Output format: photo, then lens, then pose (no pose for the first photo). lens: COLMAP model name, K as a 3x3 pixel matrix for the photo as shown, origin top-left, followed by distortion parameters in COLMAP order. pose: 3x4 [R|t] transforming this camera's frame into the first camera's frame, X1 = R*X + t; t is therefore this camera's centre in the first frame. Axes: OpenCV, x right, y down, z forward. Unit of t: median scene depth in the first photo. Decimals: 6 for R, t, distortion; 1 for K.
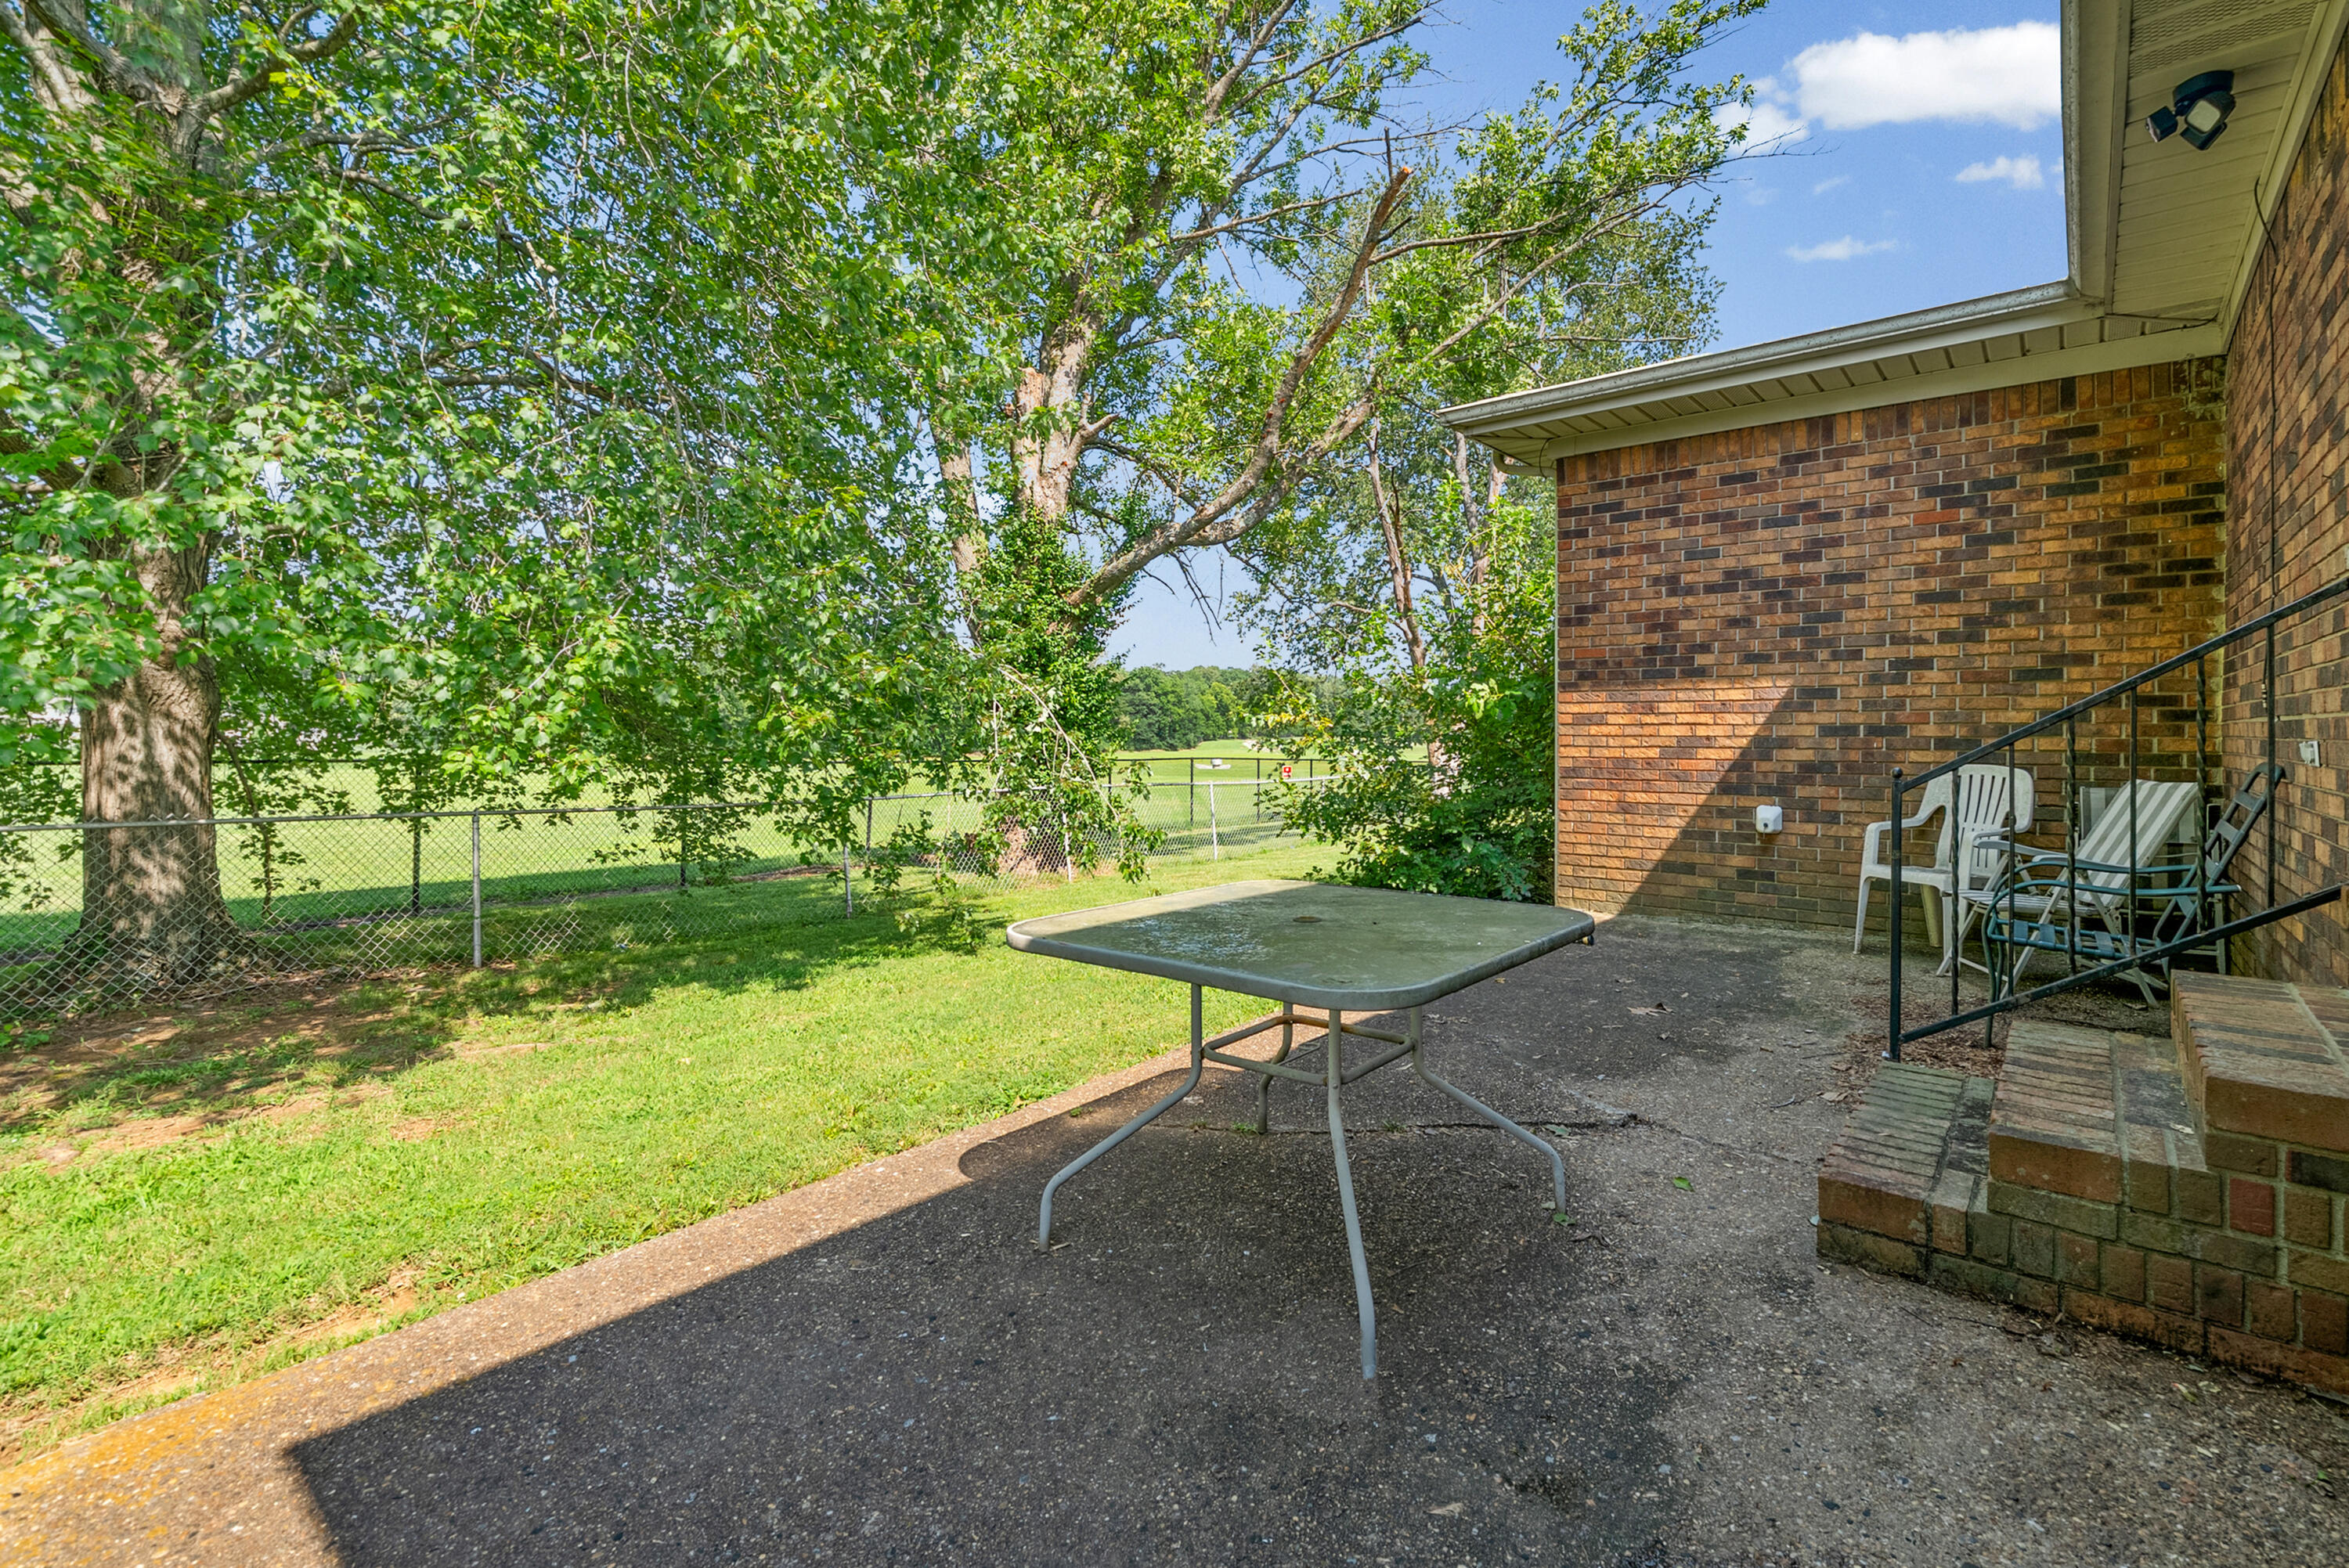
lens RADIAL K [[1064.7, 0, 1173.1], [0, 1064.7, 763.3], [0, 0, 1]] dist [-0.002003, -0.000152]
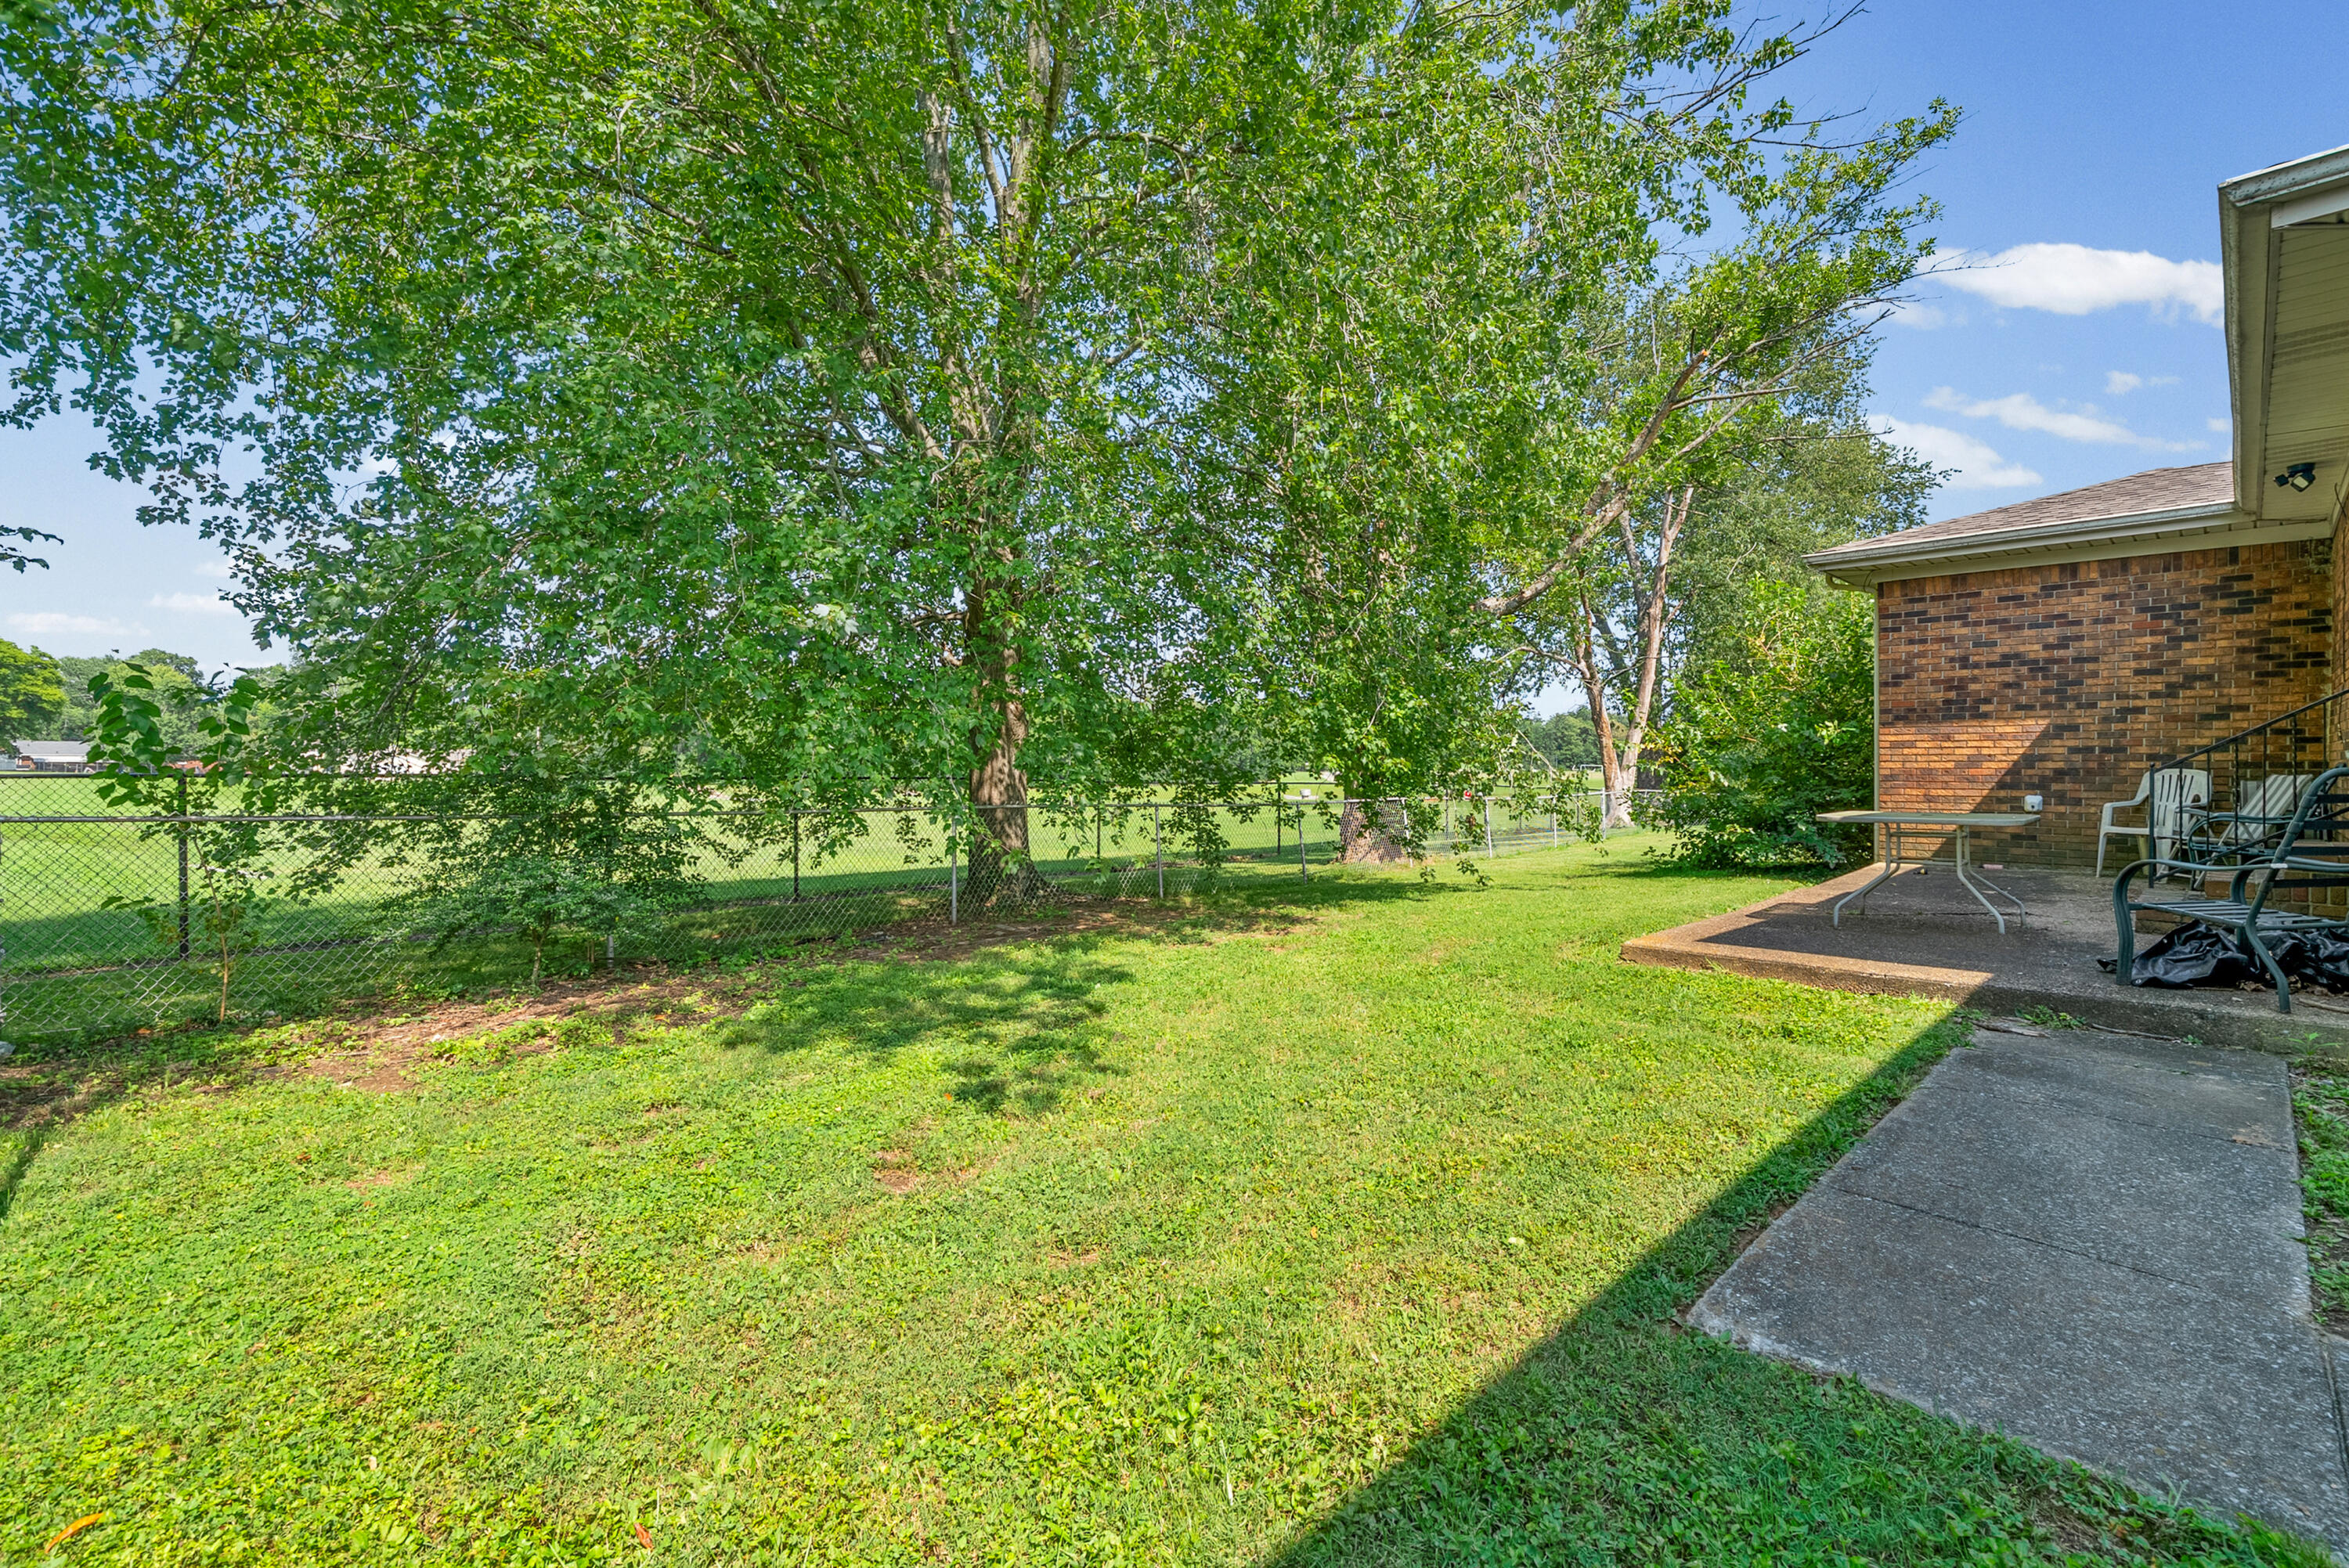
lens RADIAL K [[1008.3, 0, 1175.8], [0, 1008.3, 793.1], [0, 0, 1]] dist [0.004430, -0.000050]
pose [[0.994398, 0.000993, -0.105700, -0.629018], [-0.001012, 0.999999, -0.000126, 0.038675], [0.105700, 0.000232, 0.994398, -0.743441]]
